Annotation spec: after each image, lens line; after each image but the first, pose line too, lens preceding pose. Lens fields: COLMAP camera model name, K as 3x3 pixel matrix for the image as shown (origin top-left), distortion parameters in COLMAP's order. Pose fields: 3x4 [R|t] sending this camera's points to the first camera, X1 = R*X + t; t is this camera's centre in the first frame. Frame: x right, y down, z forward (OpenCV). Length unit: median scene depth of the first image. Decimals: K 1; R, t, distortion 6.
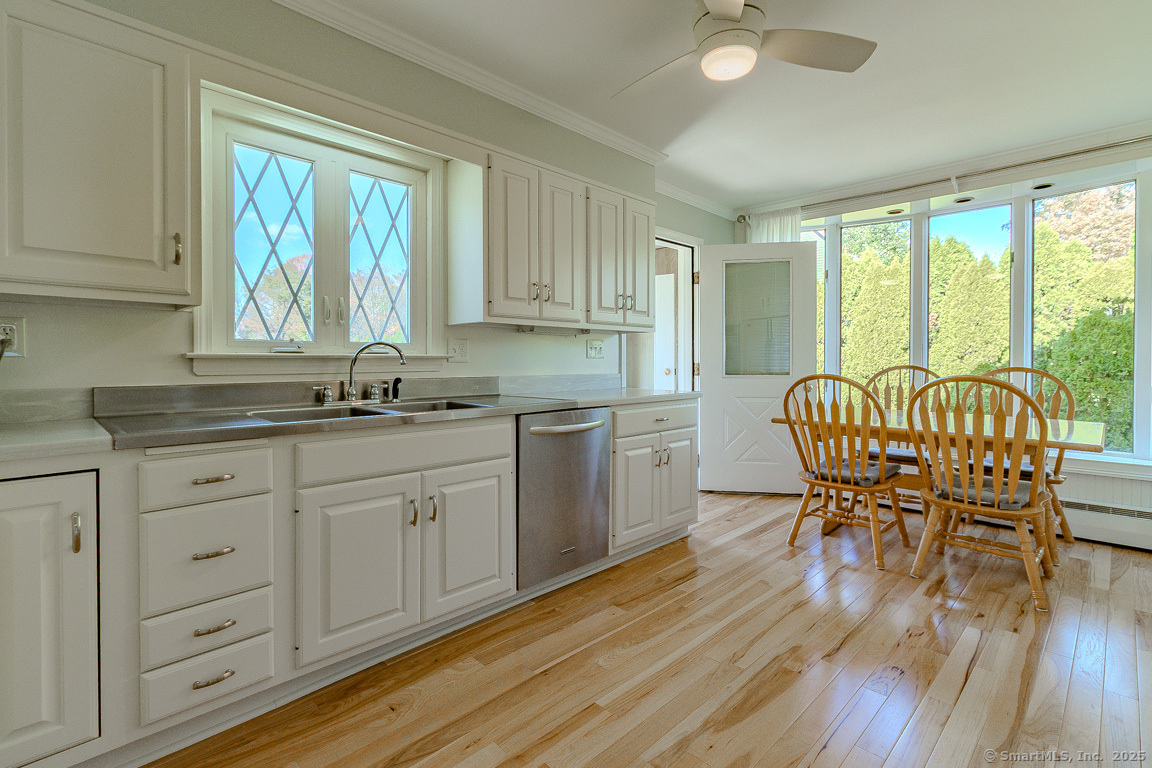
lens RADIAL K [[547.1, 0, 591.6], [0, 547.1, 367.5], [0, 0, 1]] dist [-0.001474, -0.000157]
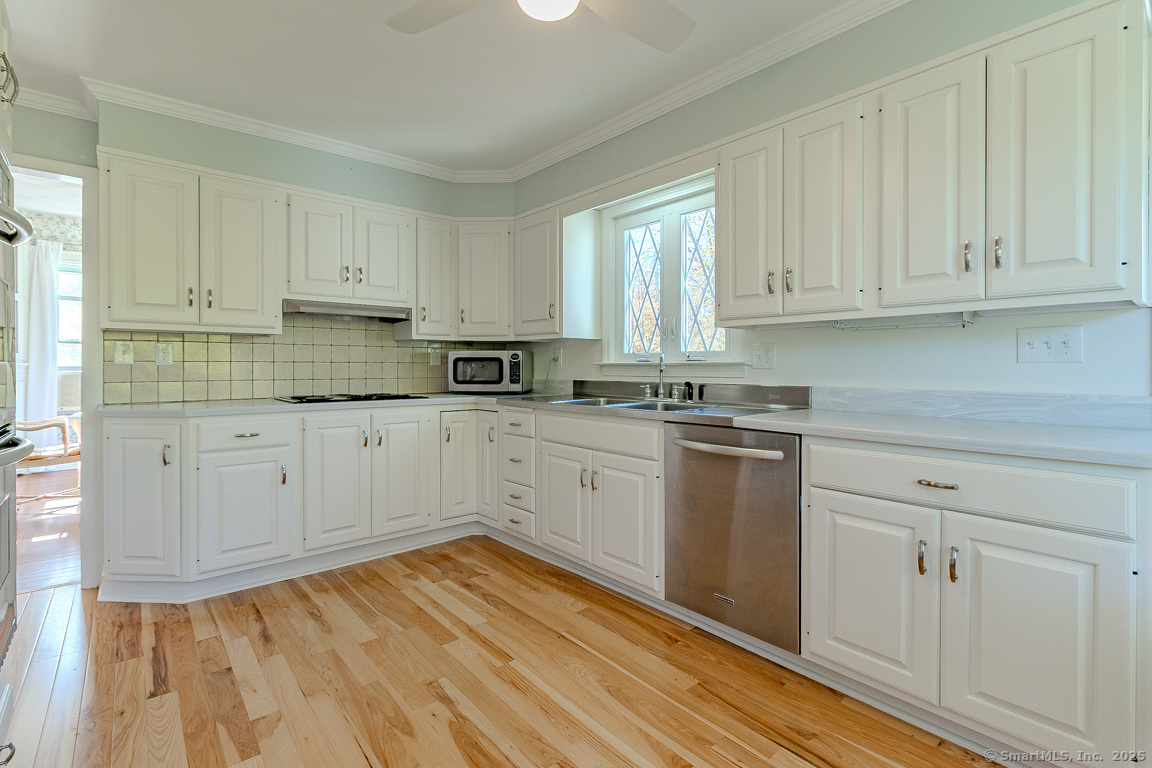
lens RADIAL K [[547.7, 0, 575.9], [0, 547.7, 367.1], [0, 0, 1]] dist [0.000424, -0.000012]
pose [[-0.113638, 0.004131, -0.993514, 0.791721], [-0.009094, 0.999945, 0.005198, -0.015363], [0.993481, 0.009625, -0.113594, 0.860934]]
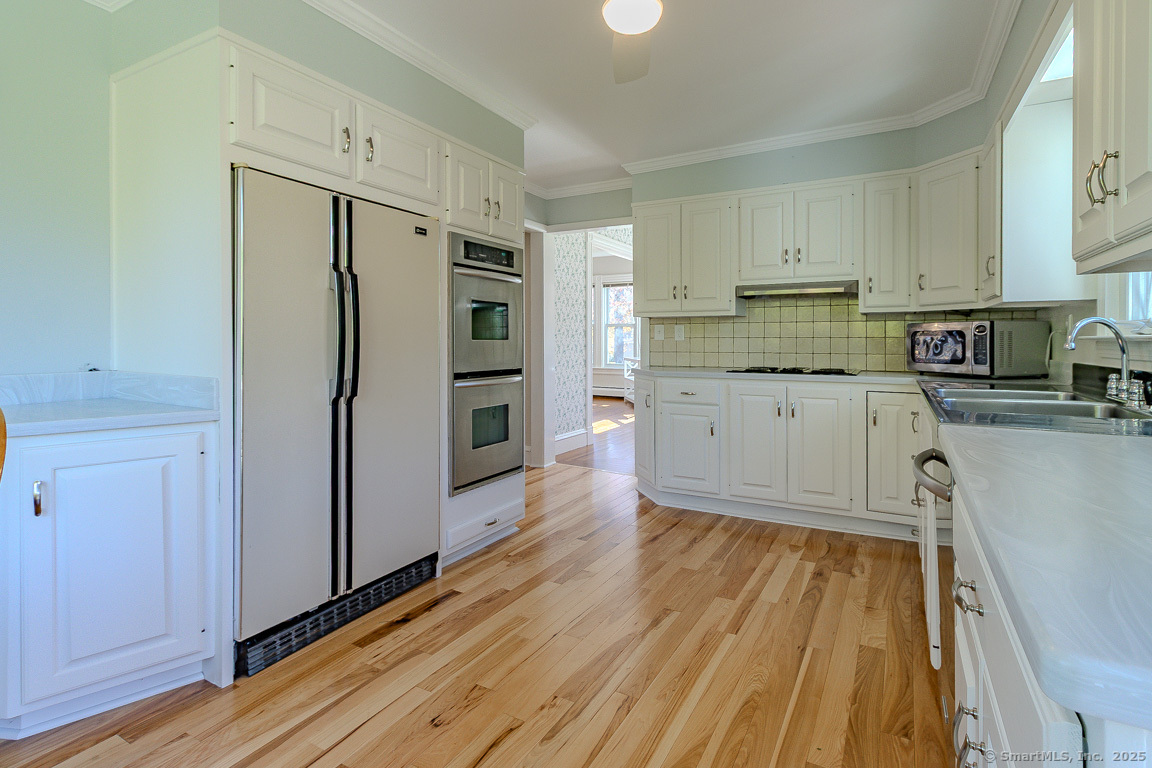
lens RADIAL K [[549.6, 0, 581.8], [0, 549.6, 344.3], [0, 0, 1]] dist [-0.000218, 0.000080]
pose [[-0.971813, 0.003872, -0.235722, 0.413519], [0.000126, 0.999873, 0.015908, -0.020956], [0.235754, 0.015430, -0.971690, 1.410621]]
